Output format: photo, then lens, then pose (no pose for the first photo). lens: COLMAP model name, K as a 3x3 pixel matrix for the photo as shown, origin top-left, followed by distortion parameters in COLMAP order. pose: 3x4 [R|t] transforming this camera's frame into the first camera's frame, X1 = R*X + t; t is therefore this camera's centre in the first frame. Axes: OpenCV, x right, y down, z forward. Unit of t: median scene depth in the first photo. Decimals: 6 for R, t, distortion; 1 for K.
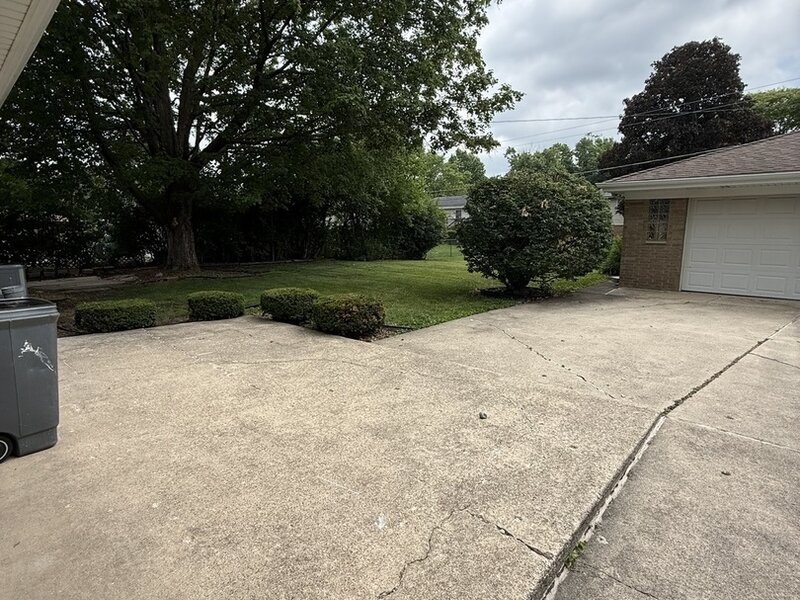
lens RADIAL K [[425.8, 0, 399.6], [0, 425.8, 294.8], [0, 0, 1]] dist [0.001758, 0.000443]
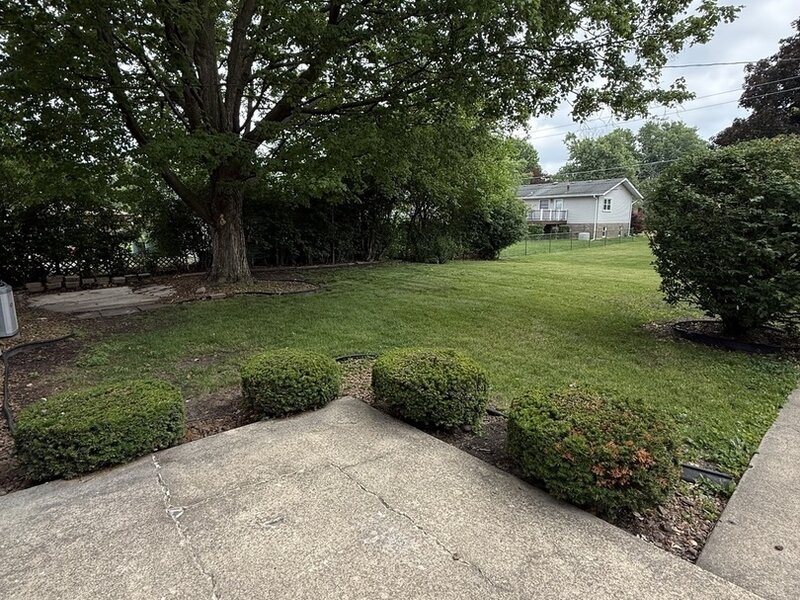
lens RADIAL K [[430.6, 0, 400.0], [0, 430.6, 300.0], [0, 0, 1]] dist [-0.001883, -0.000588]
pose [[0.995379, 0.018336, -0.094255, -0.106946], [-0.015578, 0.999431, 0.029919, -0.044053], [0.094750, -0.028313, 0.995098, 0.207089]]
